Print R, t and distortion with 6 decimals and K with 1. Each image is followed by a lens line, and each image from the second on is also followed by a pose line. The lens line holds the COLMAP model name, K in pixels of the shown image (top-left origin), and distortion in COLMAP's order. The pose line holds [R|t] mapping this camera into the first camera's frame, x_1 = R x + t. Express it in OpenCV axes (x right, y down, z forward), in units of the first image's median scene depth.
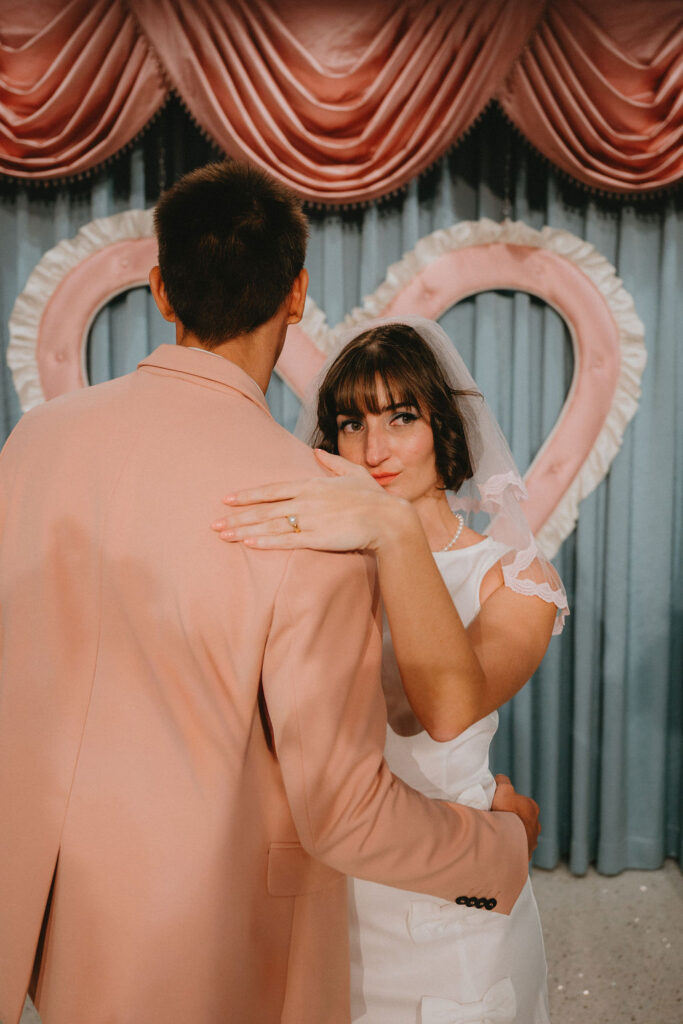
lens RADIAL K [[929.8, 0, 383.4], [0, 929.8, 465.0], [0, 0, 1]] dist [-0.000735, 0.002483]
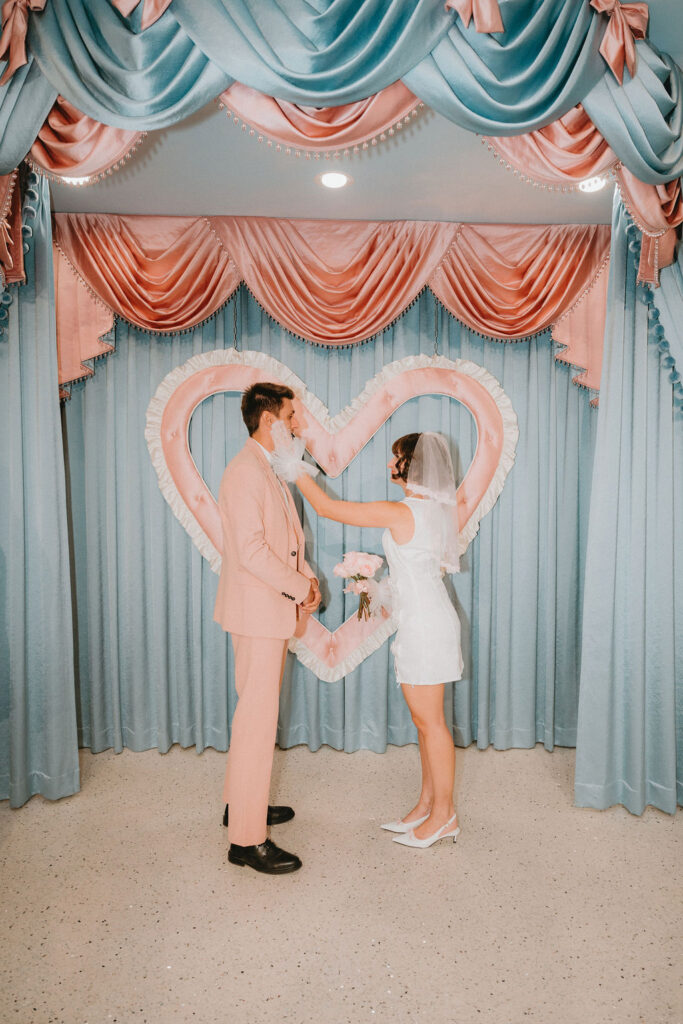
lens RADIAL K [[757.1, 0, 365.8], [0, 757.1, 506.5], [0, 0, 1]] dist [-0.006677, 0.003916]
pose [[0.999863, 0.002317, -0.016418, 0.028638], [-0.002831, 0.999506, -0.031297, 0.060305], [0.016337, 0.031339, 0.999375, -0.382707]]
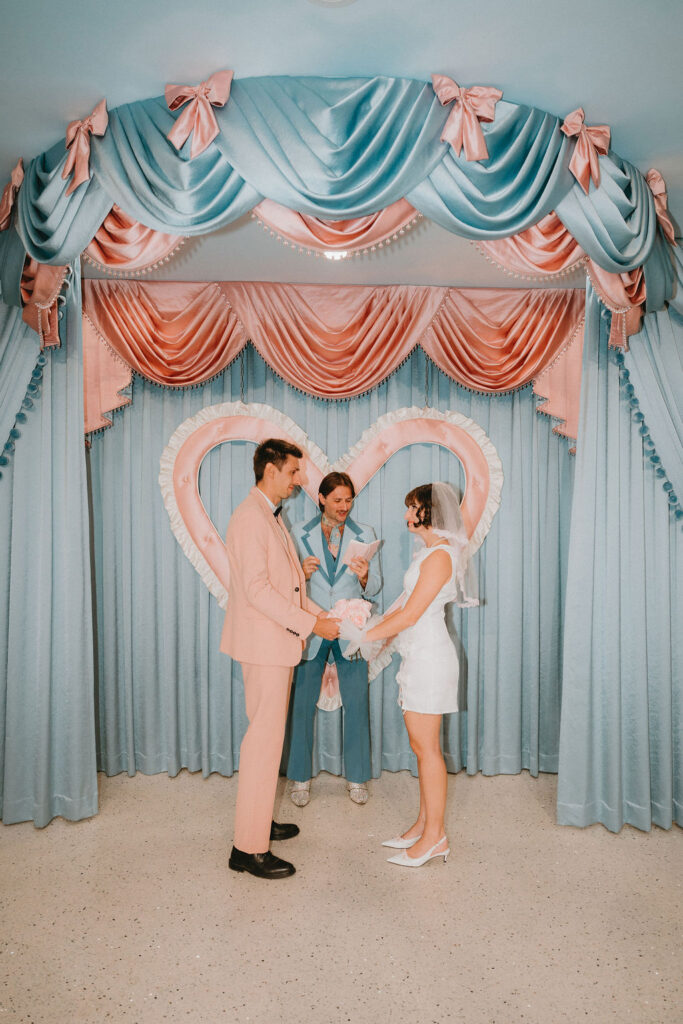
lens RADIAL K [[757.1, 0, 348.3], [0, 757.1, 516.3], [0, 0, 1]] dist [-0.006677, 0.003916]
pose [[0.999794, 0.001883, -0.020207, 0.008370], [-0.003209, 0.997828, -0.065793, 0.055773], [0.020039, 0.065845, 0.997629, -0.495729]]
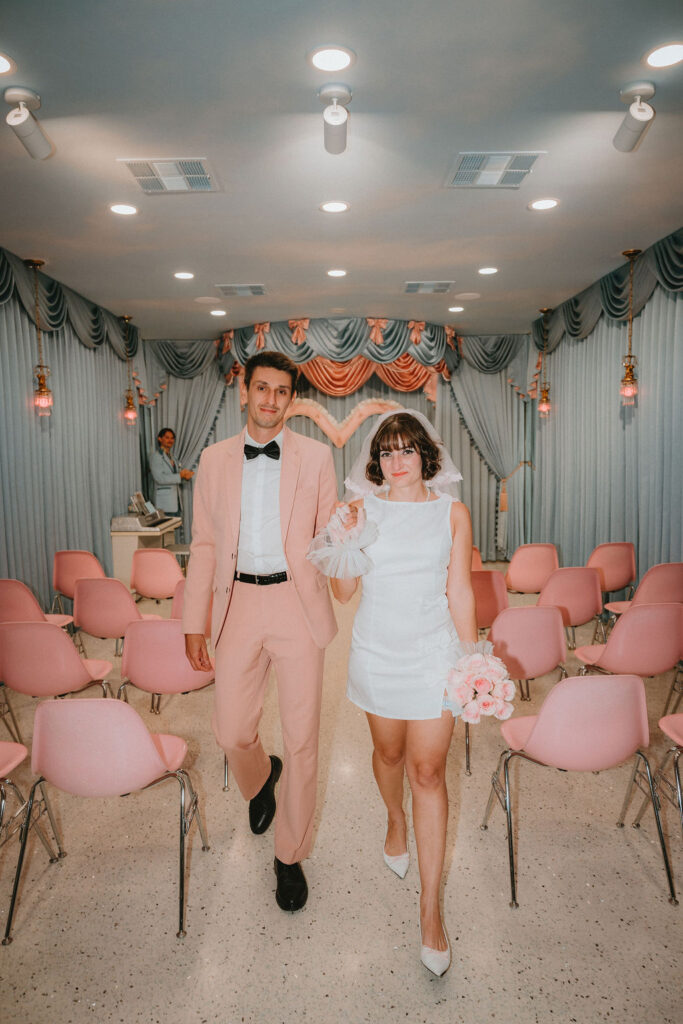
lens RADIAL K [[585.3, 0, 344.5], [0, 585.3, 508.2], [0, 0, 1]] dist [0.008789, 0.000564]
pose [[0.999367, -0.022278, -0.027740, 0.038882], [0.023444, 0.998824, 0.042450, 0.128750], [0.026762, -0.043073, 0.998713, -1.742757]]
